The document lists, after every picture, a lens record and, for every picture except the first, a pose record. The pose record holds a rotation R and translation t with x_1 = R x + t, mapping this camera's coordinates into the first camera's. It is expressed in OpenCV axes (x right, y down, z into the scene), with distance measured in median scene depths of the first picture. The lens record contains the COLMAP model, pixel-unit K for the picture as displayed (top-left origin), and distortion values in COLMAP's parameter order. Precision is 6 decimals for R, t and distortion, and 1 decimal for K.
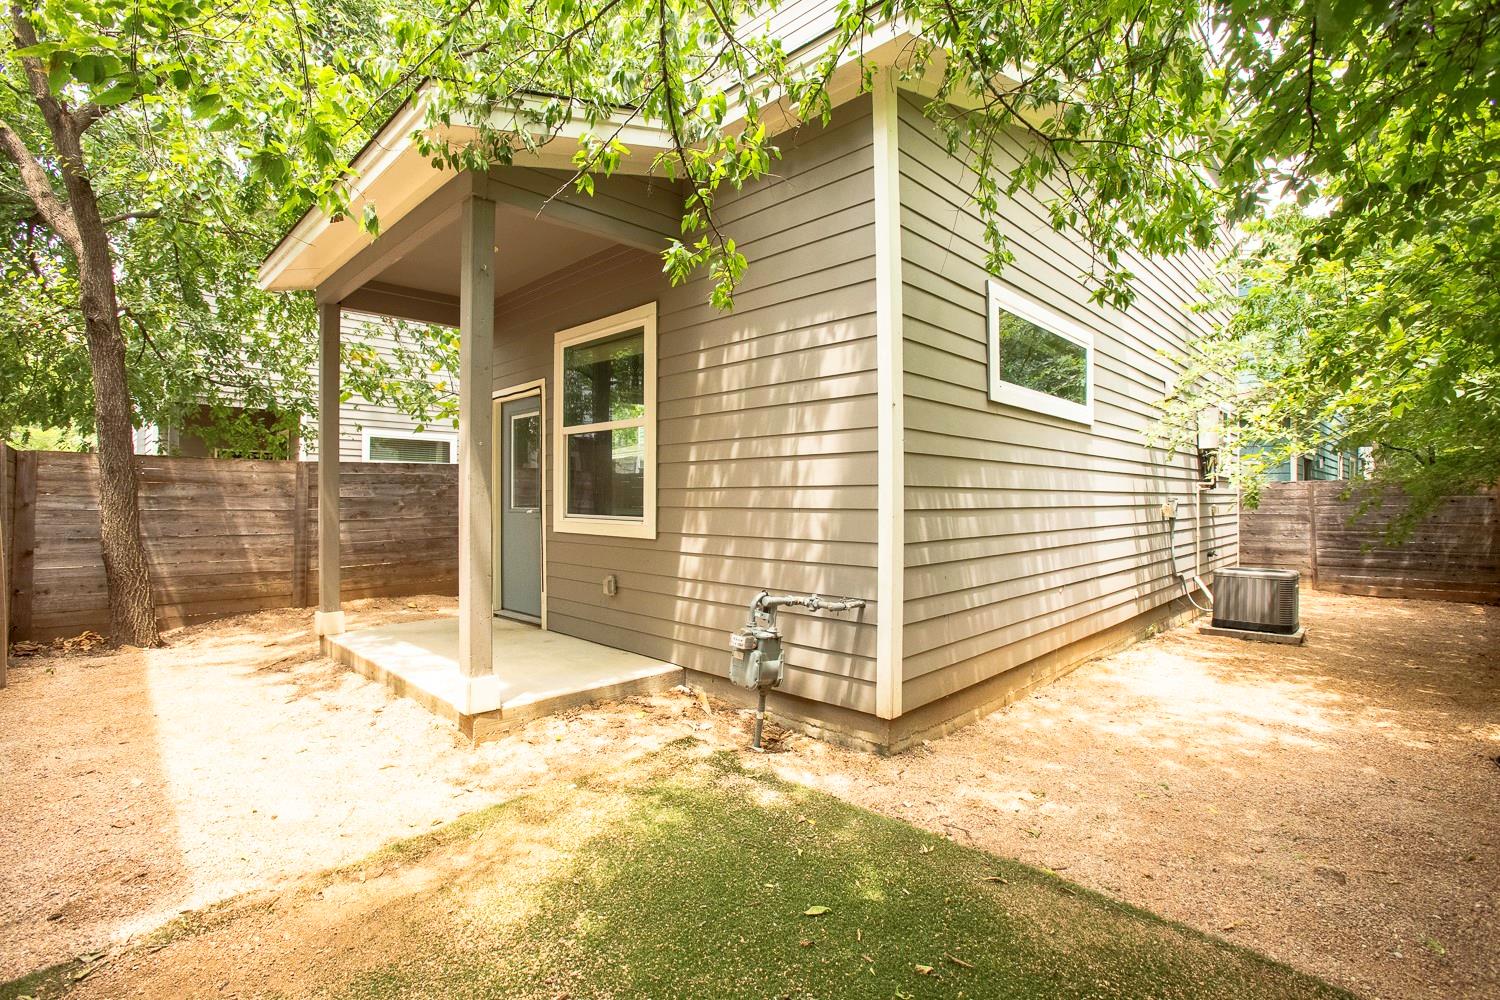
lens RADIAL K [[688.5, 0, 689.6], [0, 688.5, 502.8], [0, 0, 1]] dist [-0.025581, 0.010000]
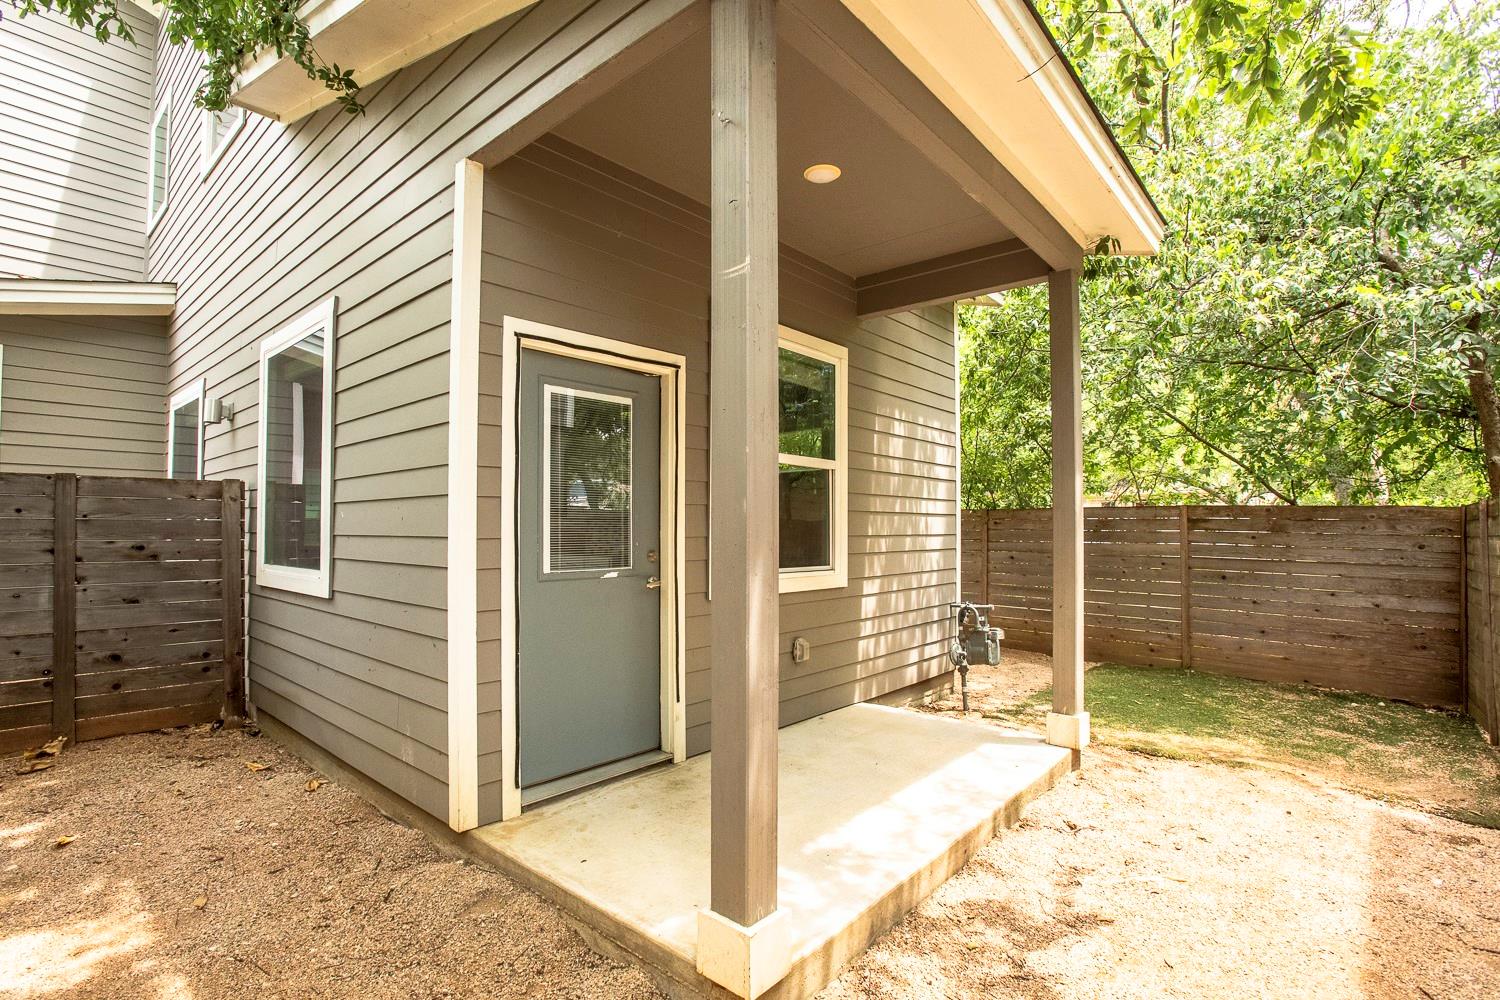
lens RADIAL K [[688.5, 0, 750.8], [0, 688.5, 525.2], [0, 0, 1]] dist [-0.025581, 0.010000]
pose [[-0.110811, 0.005792, 0.993825, -1.109270], [0.004379, 0.999976, -0.005340, -0.032790], [-0.993832, 0.003760, -0.110834, 1.356754]]
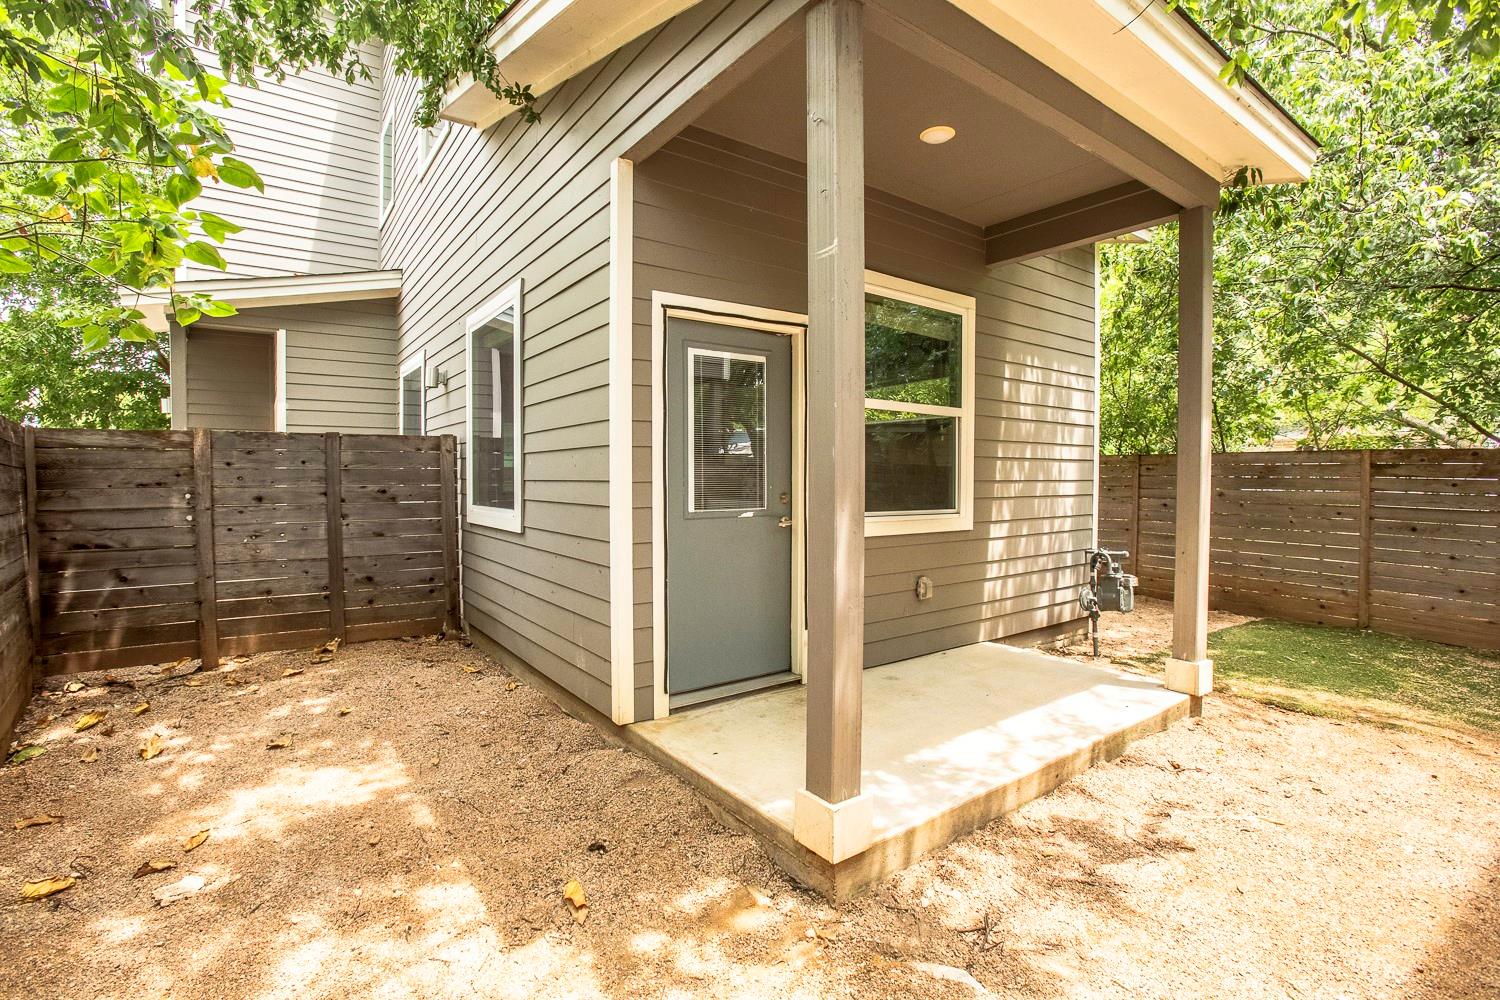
lens RADIAL K [[688.5, 0, 751.9], [0, 688.5, 506.2], [0, 0, 1]] dist [-0.025581, 0.010000]
pose [[0.121232, -0.042879, 0.991698, -1.206041], [0.005129, 0.999080, 0.042571, -0.030470], [-0.992611, -0.000074, 0.121340, 1.303567]]
